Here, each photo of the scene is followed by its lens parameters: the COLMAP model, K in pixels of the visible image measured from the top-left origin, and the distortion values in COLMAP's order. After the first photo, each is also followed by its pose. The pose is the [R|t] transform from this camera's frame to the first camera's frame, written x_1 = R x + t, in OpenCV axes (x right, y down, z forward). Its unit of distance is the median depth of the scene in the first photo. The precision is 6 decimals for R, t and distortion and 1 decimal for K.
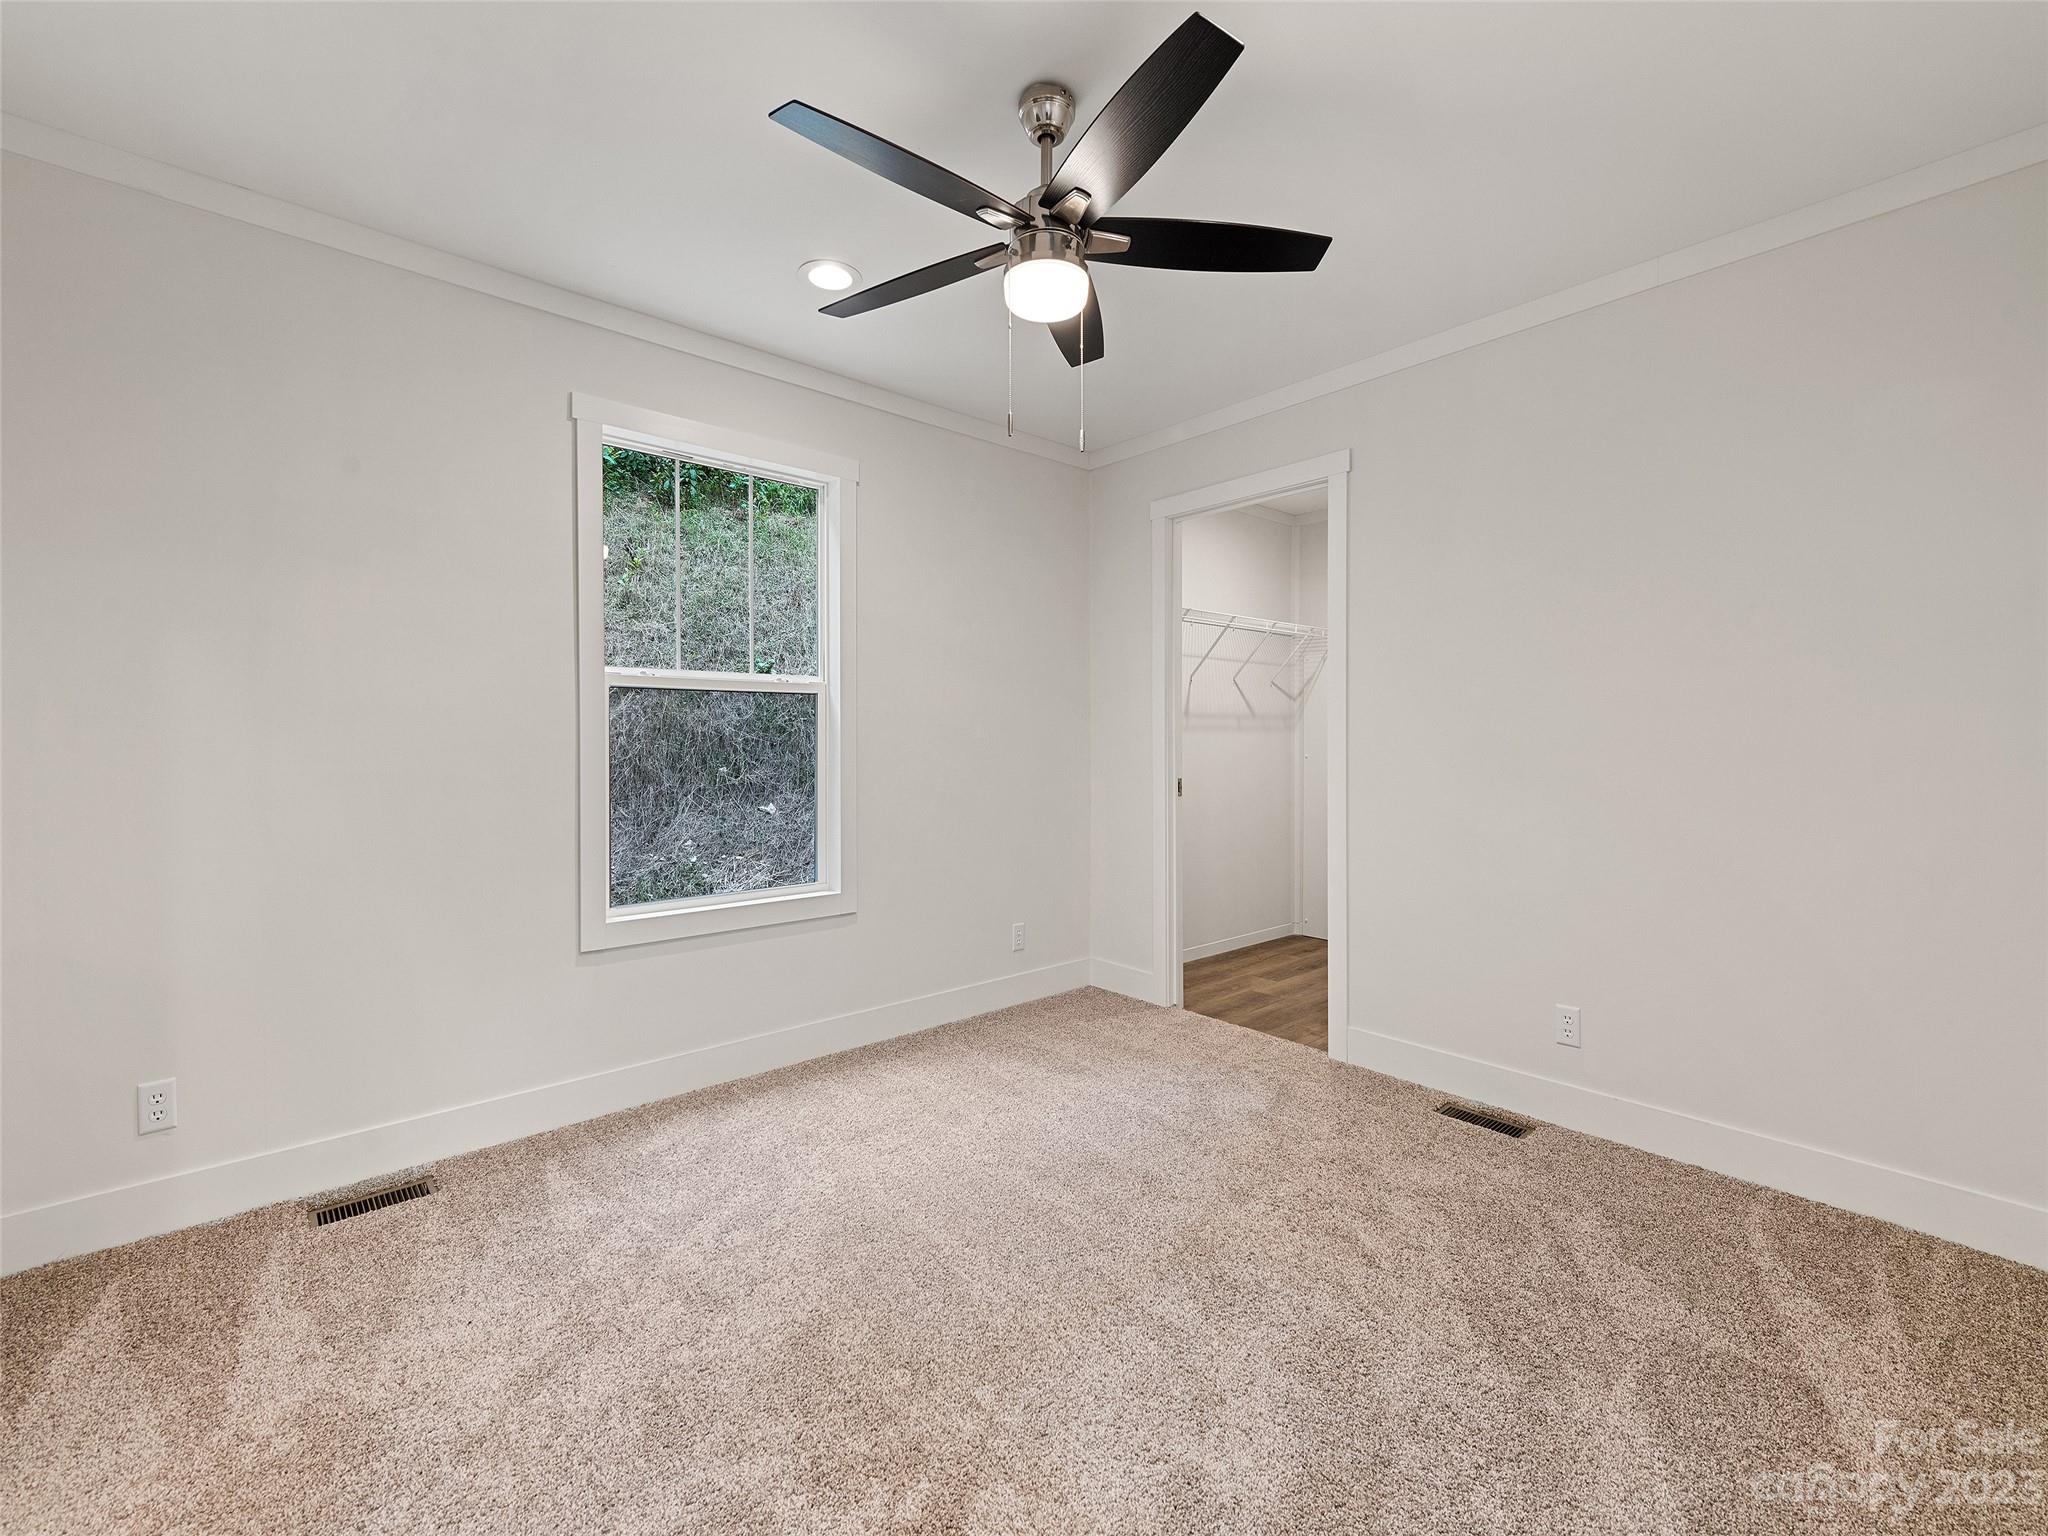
lens RADIAL K [[873.6, 0, 1024.0], [0, 873.6, 736.9], [0, 0, 1]] dist [-0.001005, -0.000396]
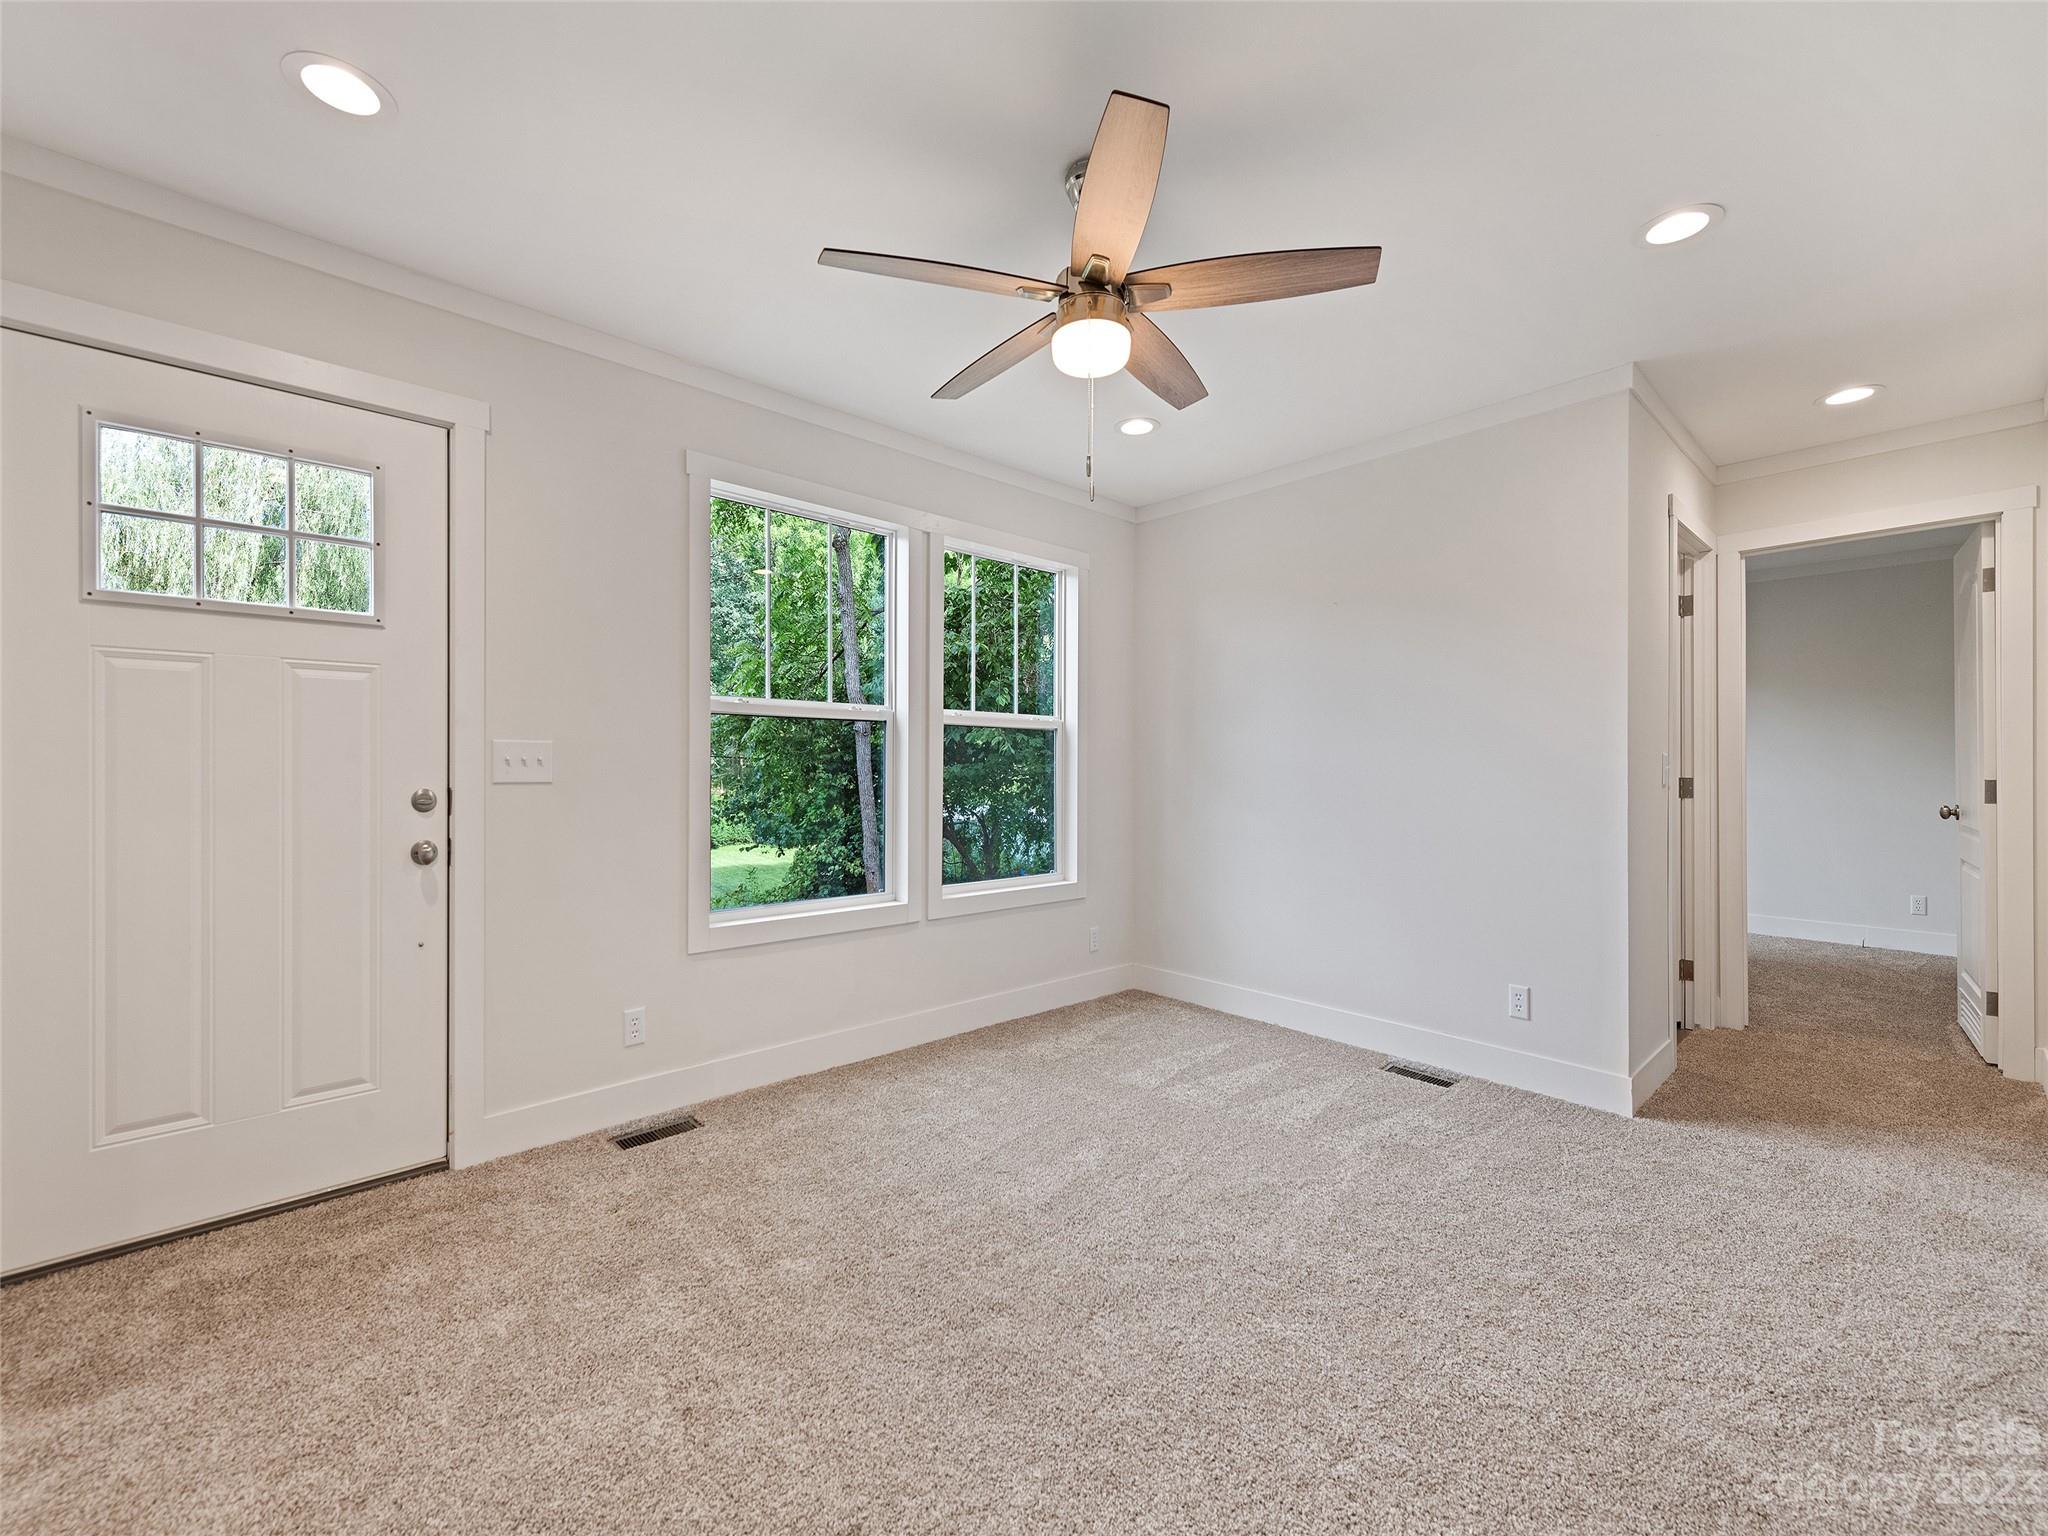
lens RADIAL K [[841.1, 0, 1022.3], [0, 841.1, 760.9], [0, 0, 1]] dist [0.006855, -0.000275]
pose [[0.999956, 0.006584, 0.006659, -0.233015], [-0.006576, 0.999978, -0.001132, -0.000321], [-0.006666, 0.001088, 0.999977, -0.202753]]
